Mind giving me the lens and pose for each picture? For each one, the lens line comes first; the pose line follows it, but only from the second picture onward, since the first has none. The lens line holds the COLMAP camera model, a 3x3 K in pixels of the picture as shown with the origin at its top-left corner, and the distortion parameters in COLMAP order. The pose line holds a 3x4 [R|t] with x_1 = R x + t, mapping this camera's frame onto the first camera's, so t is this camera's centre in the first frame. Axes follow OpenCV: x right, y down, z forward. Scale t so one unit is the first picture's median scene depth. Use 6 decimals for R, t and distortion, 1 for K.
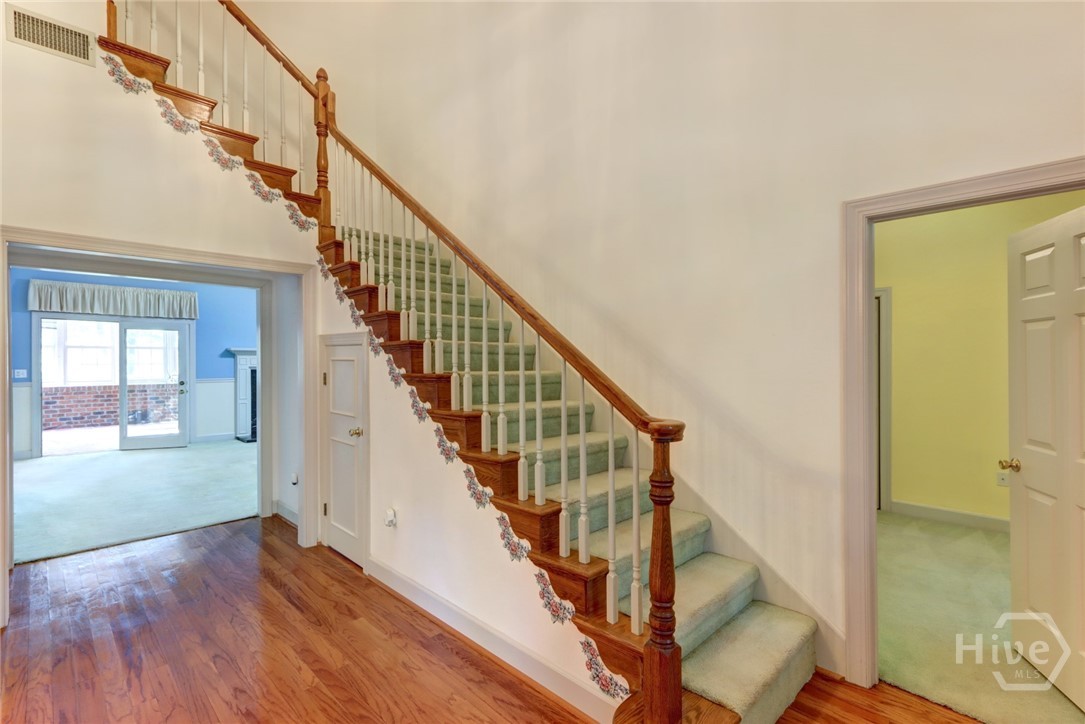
lens RADIAL K [[520.5, 0, 516.7], [0, 520.5, 362.7], [0, 0, 1]] dist [0.000253, 0.000825]
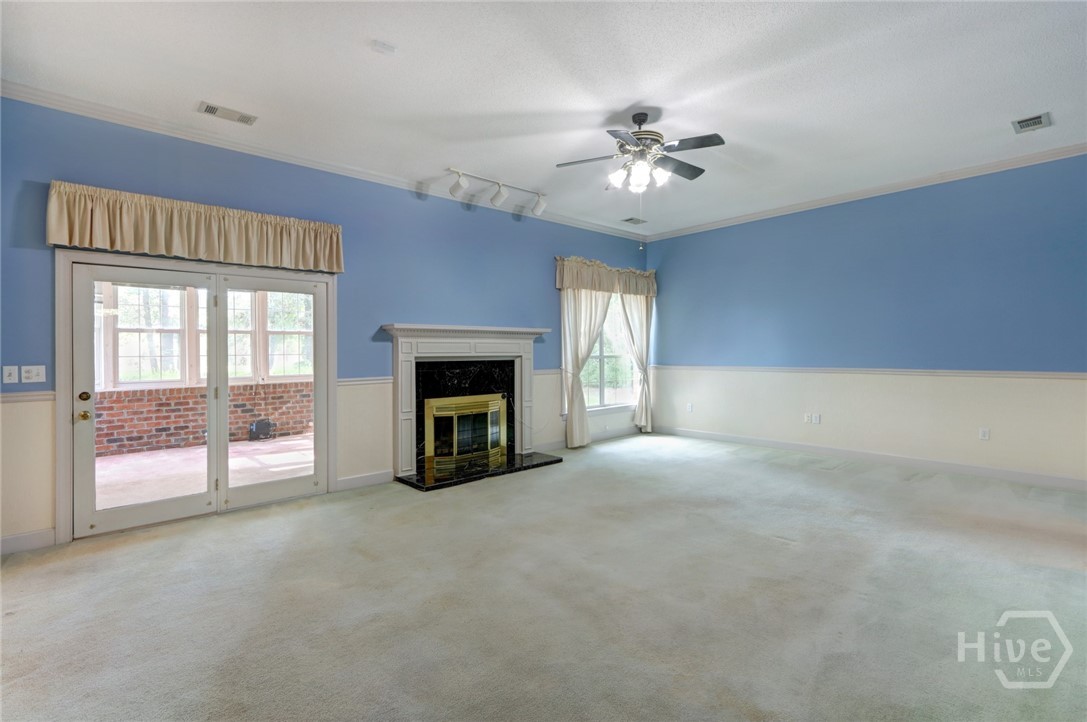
lens RADIAL K [[509.0, 0, 508.7], [0, 509.0, 350.1], [0, 0, 1]] dist [-0.000589, -0.000265]
pose [[0.998781, -0.010206, -0.048300, -0.429124], [0.009824, 0.999919, -0.008125, 0.006079], [0.048379, 0.007641, 0.998800, 0.483747]]
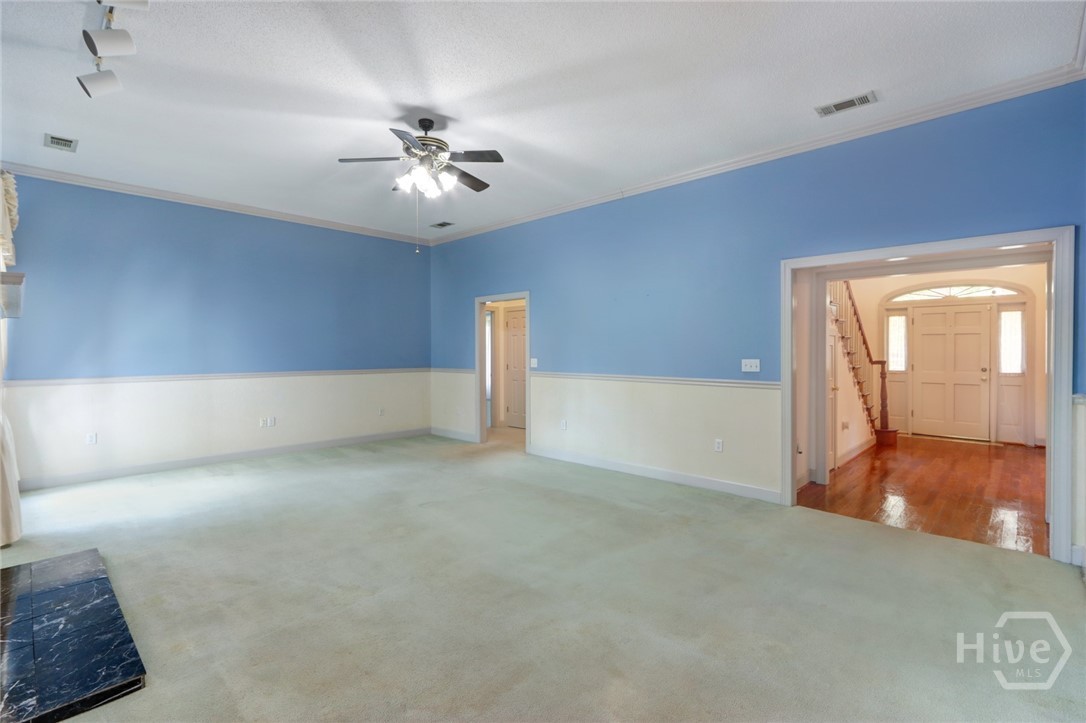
lens RADIAL K [[500.4, 0, 543.1], [0, 500.4, 365.6], [0, 0, 1]] dist [-0.004905, 0.000568]
pose [[-0.055854, -0.027108, 0.998071, -0.808170], [0.012232, 0.999538, 0.027832, 0.001771], [-0.998364, 0.013763, -0.055496, 0.882116]]
